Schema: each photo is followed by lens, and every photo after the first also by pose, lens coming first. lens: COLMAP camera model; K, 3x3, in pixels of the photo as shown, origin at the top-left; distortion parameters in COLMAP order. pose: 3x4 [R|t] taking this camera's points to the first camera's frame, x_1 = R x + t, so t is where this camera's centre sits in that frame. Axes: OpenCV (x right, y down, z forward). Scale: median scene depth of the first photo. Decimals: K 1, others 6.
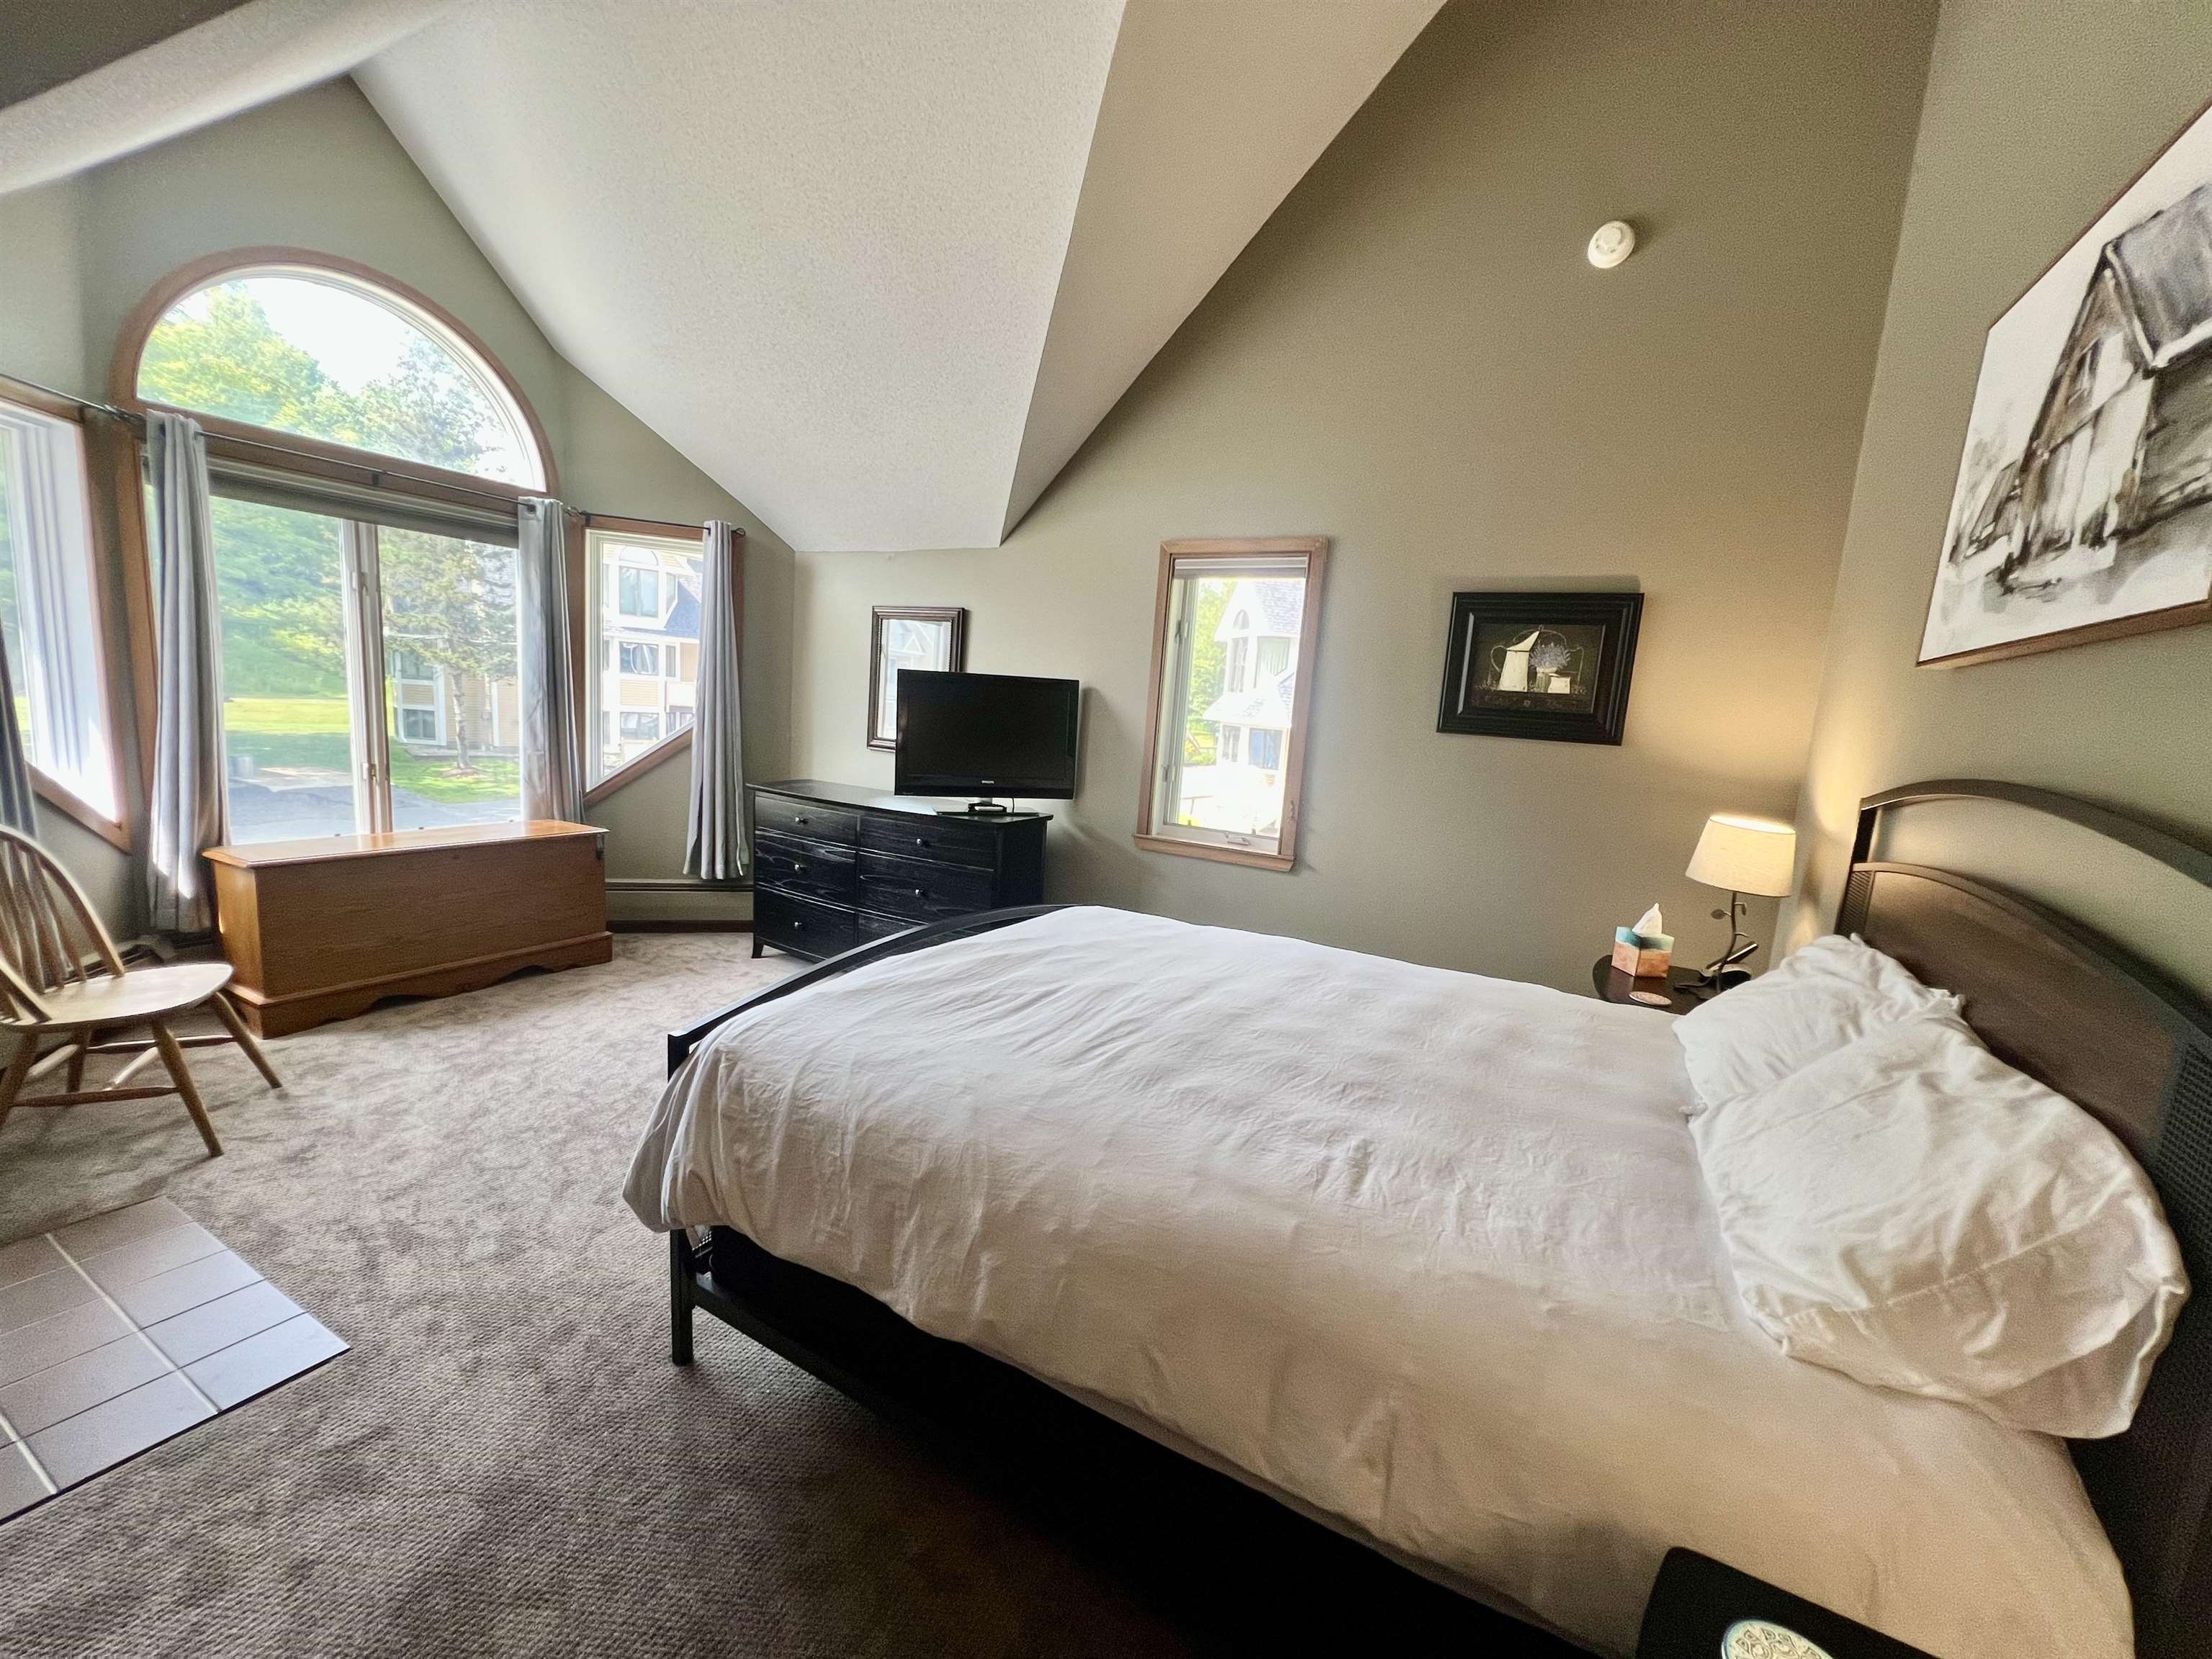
lens RADIAL K [[887.2, 0, 1107.9], [0, 887.2, 828.7], [0, 0, 1]] dist [-0.003531, 0.001397]
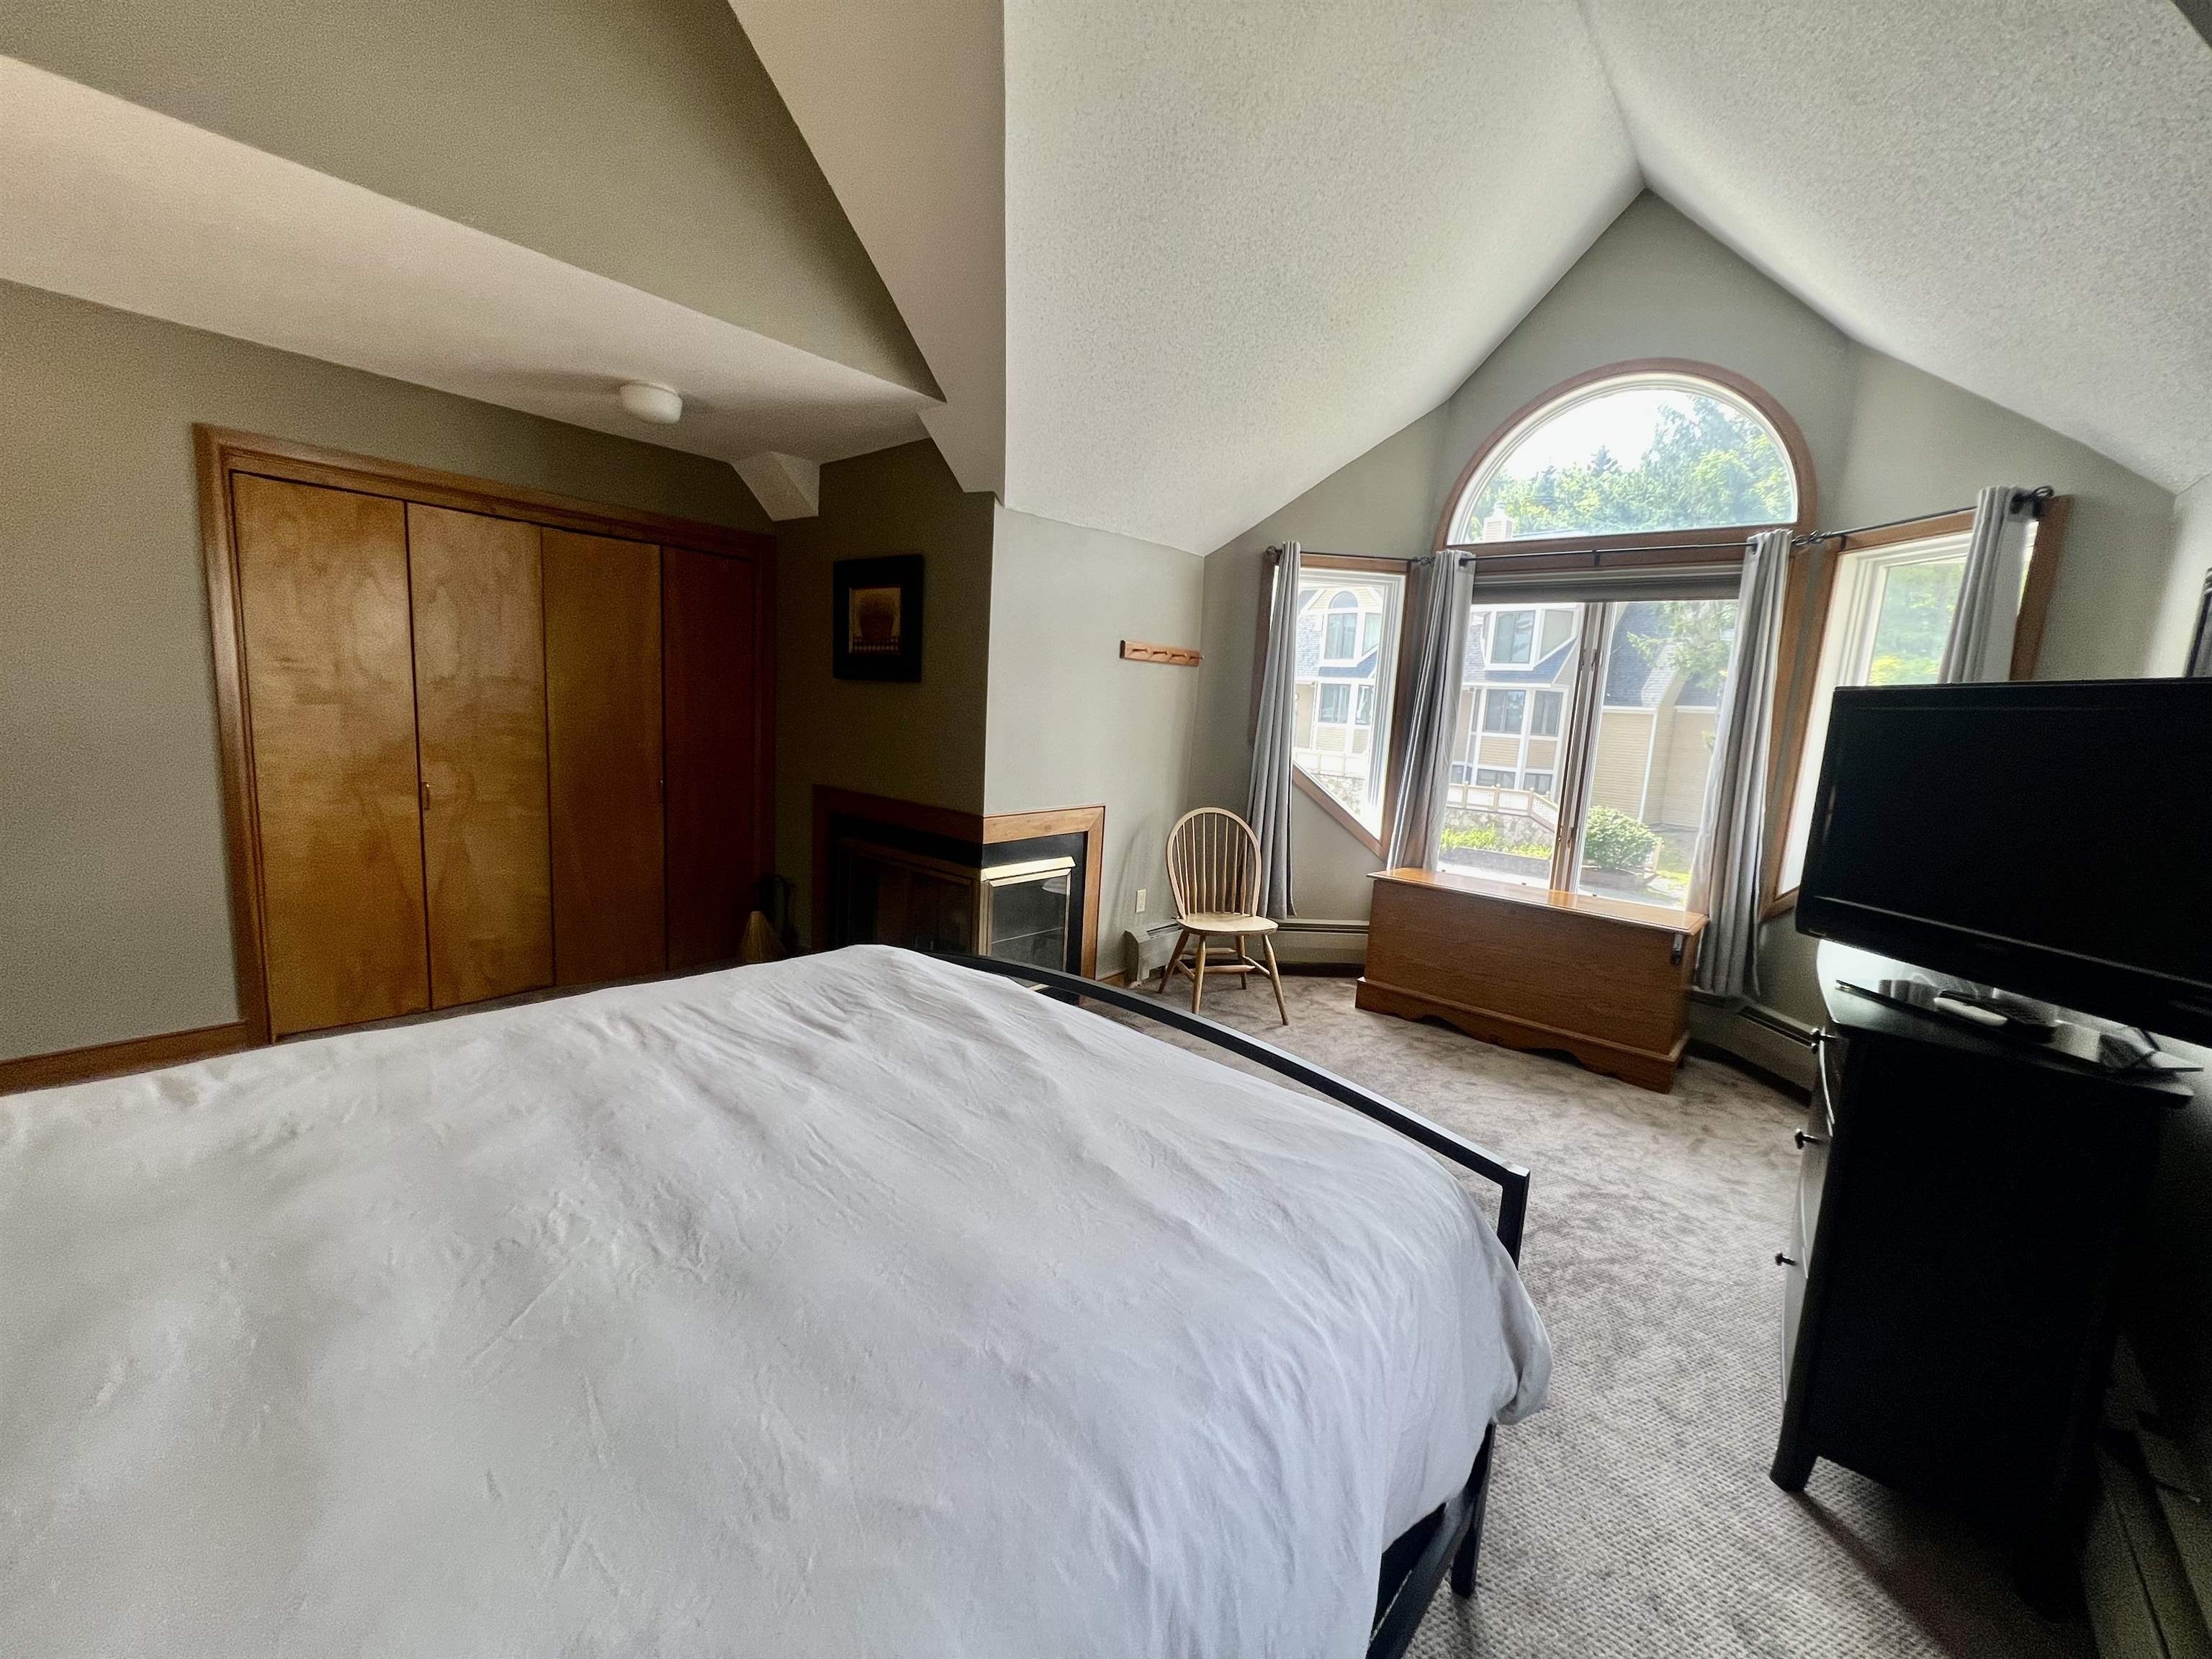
lens RADIAL K [[887.2, 0, 1111.9], [0, 887.2, 833.0], [0, 0, 1]] dist [-0.003531, 0.001397]
pose [[-0.182774, 0.064736, -0.981021, 0.380919], [-0.213618, 0.971377, 0.103898, -0.070810], [0.959667, 0.228553, -0.163713, 0.776719]]
